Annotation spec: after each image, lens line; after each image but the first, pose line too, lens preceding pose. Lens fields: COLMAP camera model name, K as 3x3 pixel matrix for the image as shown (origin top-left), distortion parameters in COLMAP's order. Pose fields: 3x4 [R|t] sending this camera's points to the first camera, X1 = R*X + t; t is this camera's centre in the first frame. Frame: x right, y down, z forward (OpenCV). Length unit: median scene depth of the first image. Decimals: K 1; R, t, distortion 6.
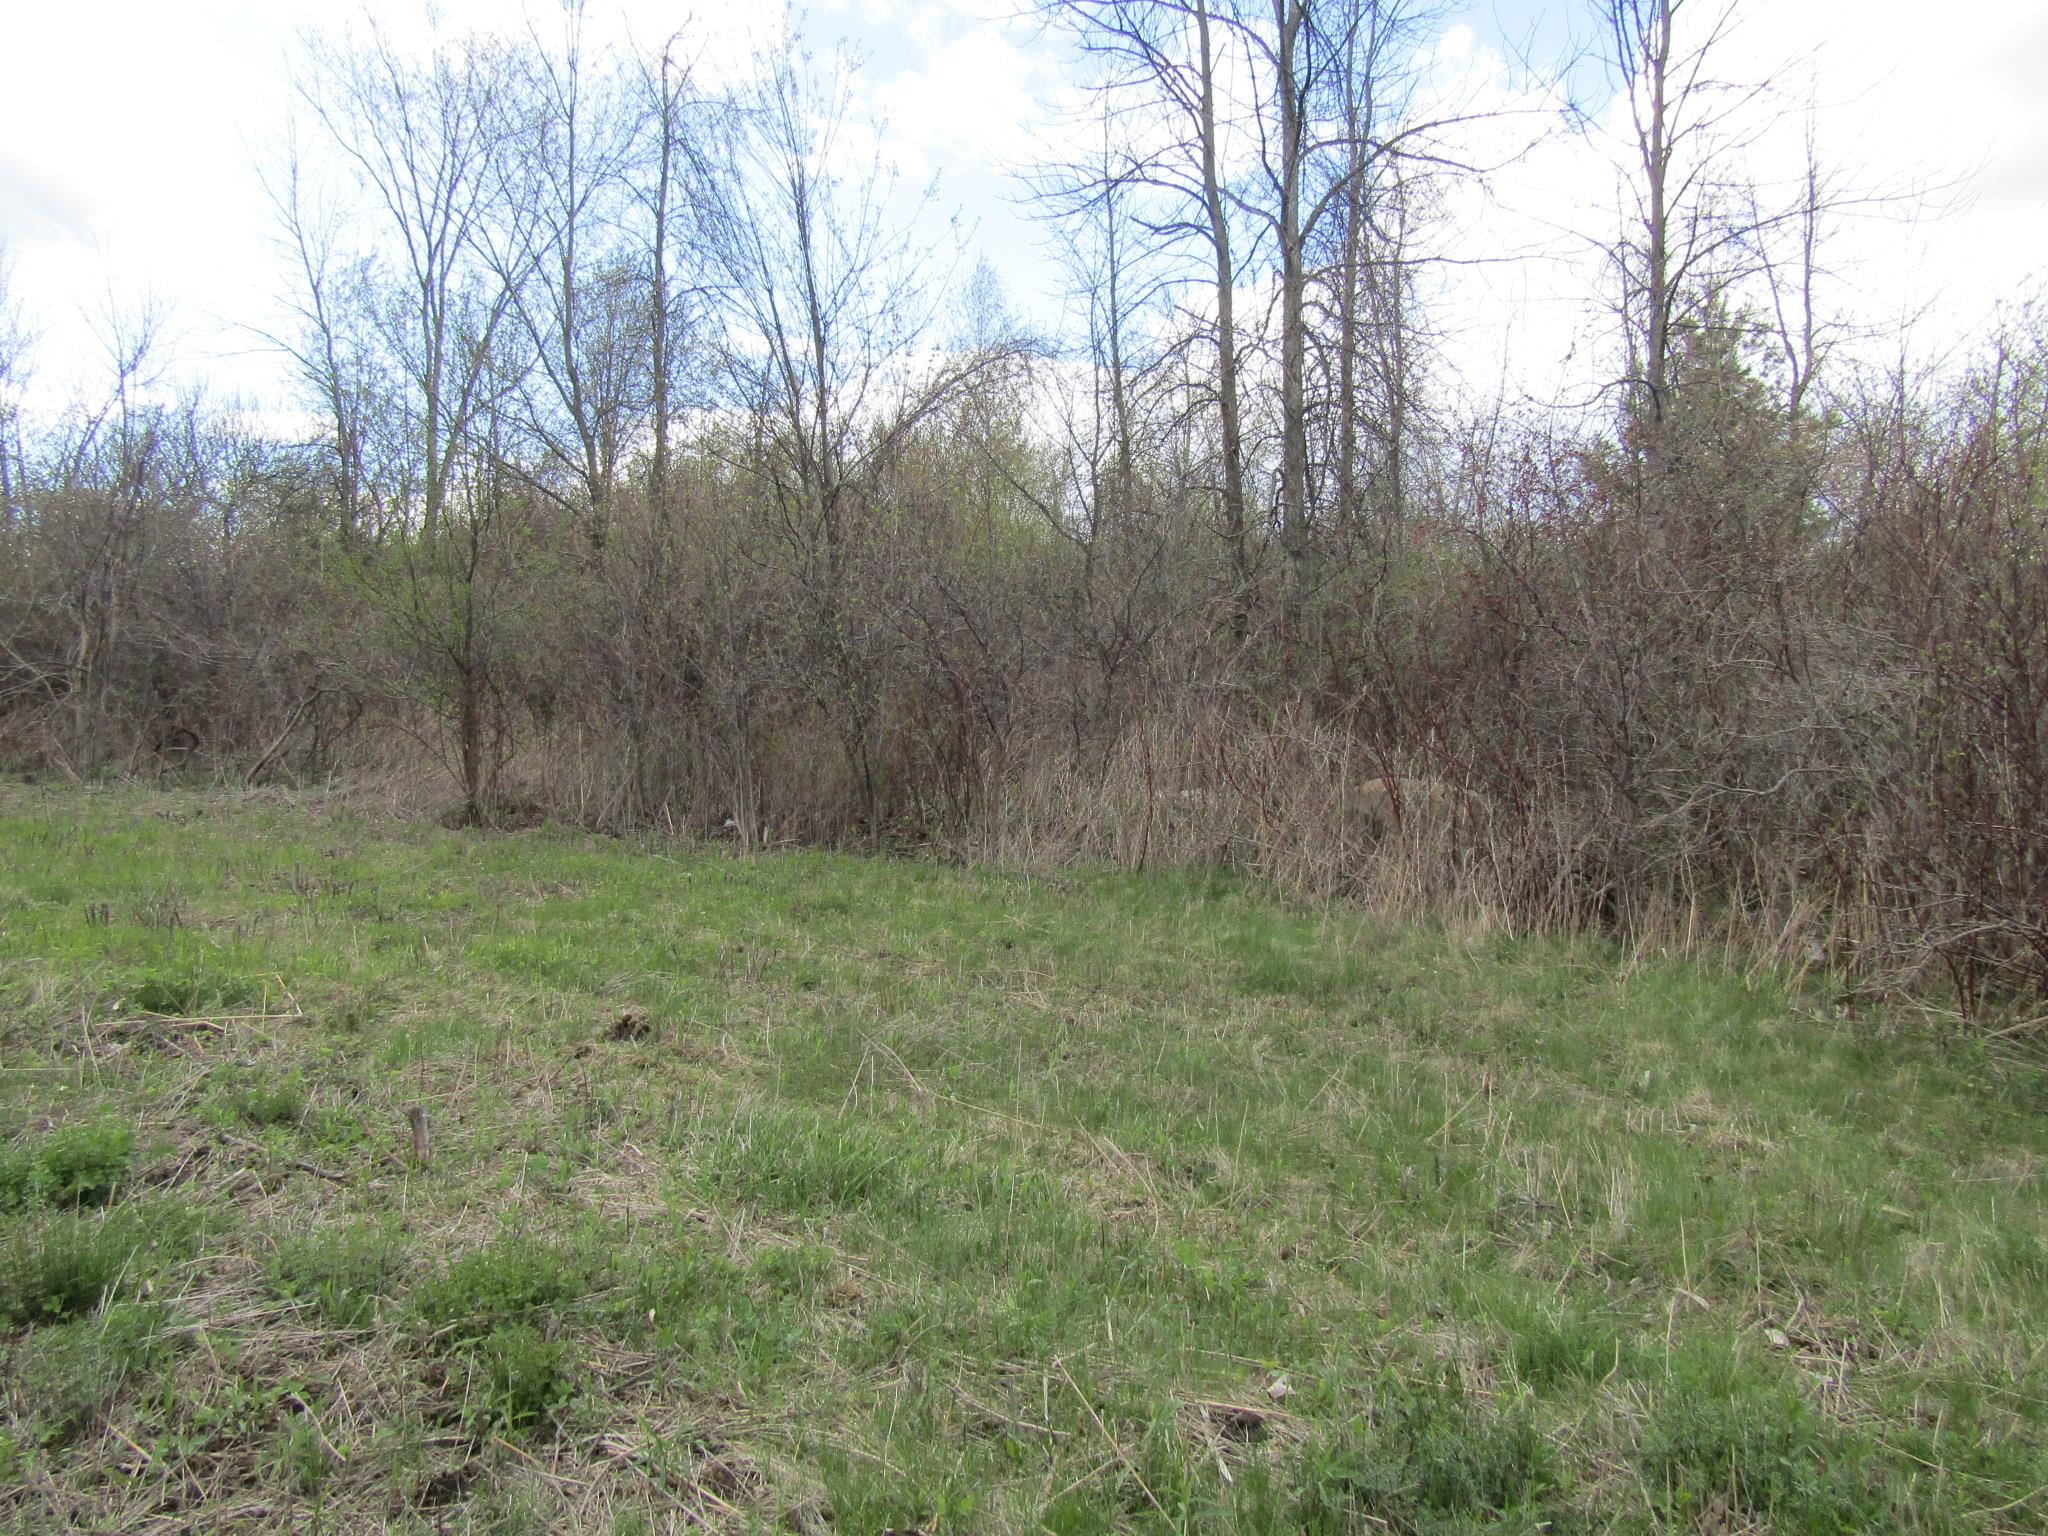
lens RADIAL K [[1413.1, 0, 1028.4], [0, 1413.1, 771.6], [0, 0, 1]] dist [-0.004986, -0.006294]
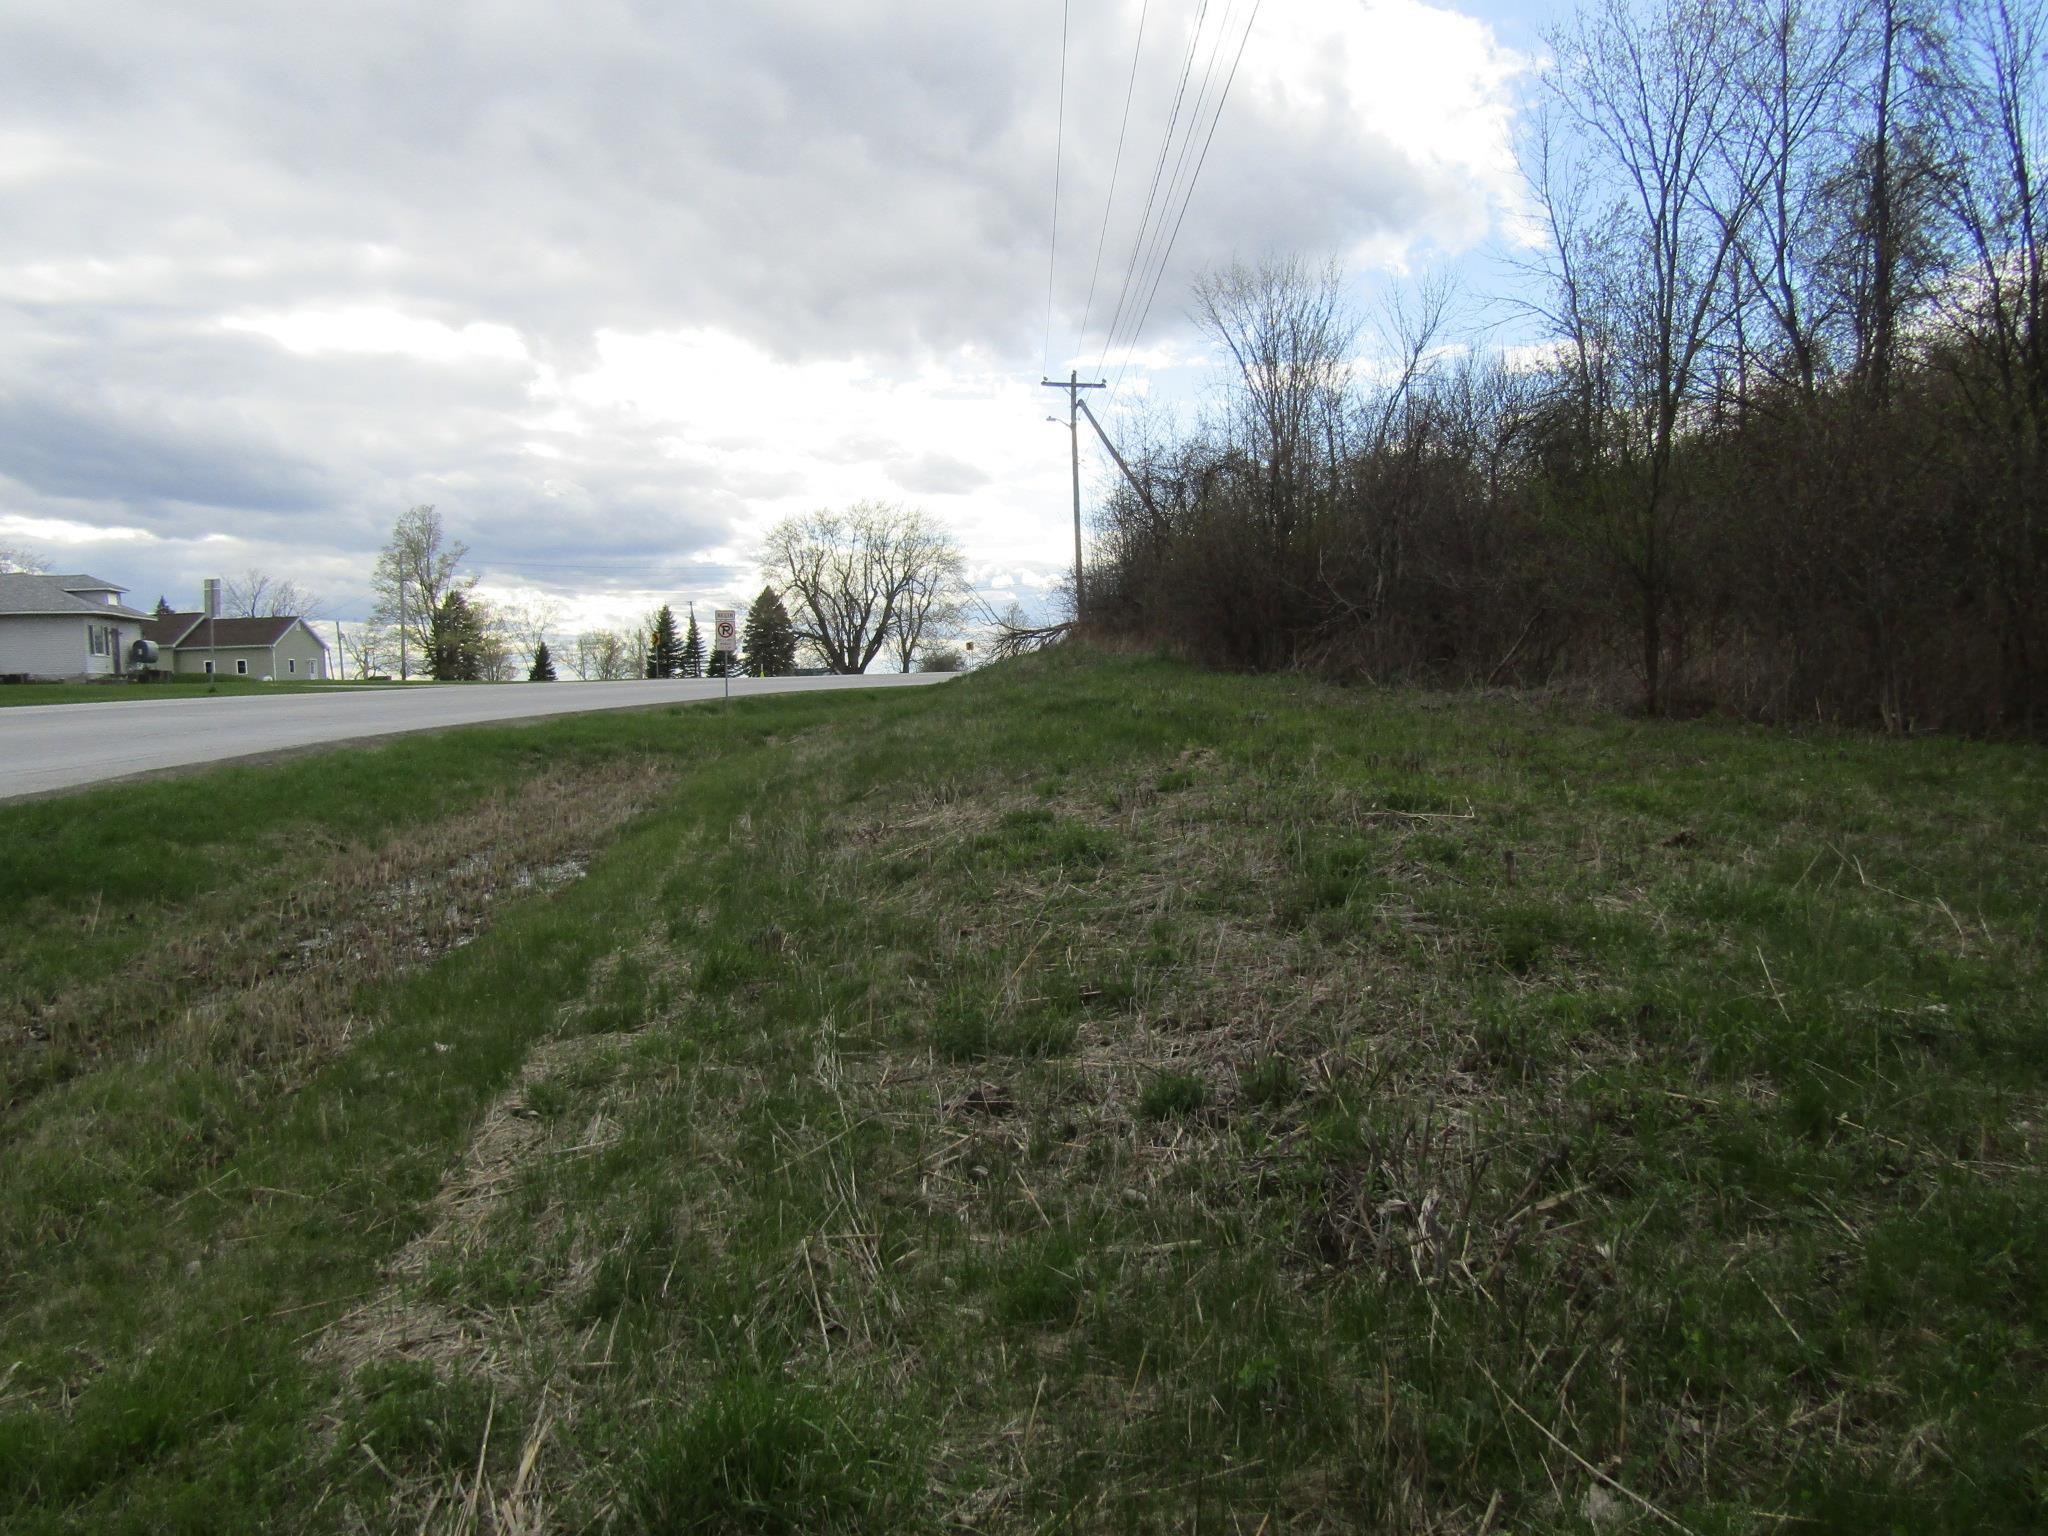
lens RADIAL K [[1413.1, 0, 1023.8], [0, 1413.1, 770.1], [0, 0, 1]] dist [-0.004986, -0.006294]
pose [[0.661906, 0.035208, -0.748760, 0.112005], [0.009694, 0.998411, 0.055516, 0.008883], [0.749524, -0.044005, 0.660512, -0.141557]]
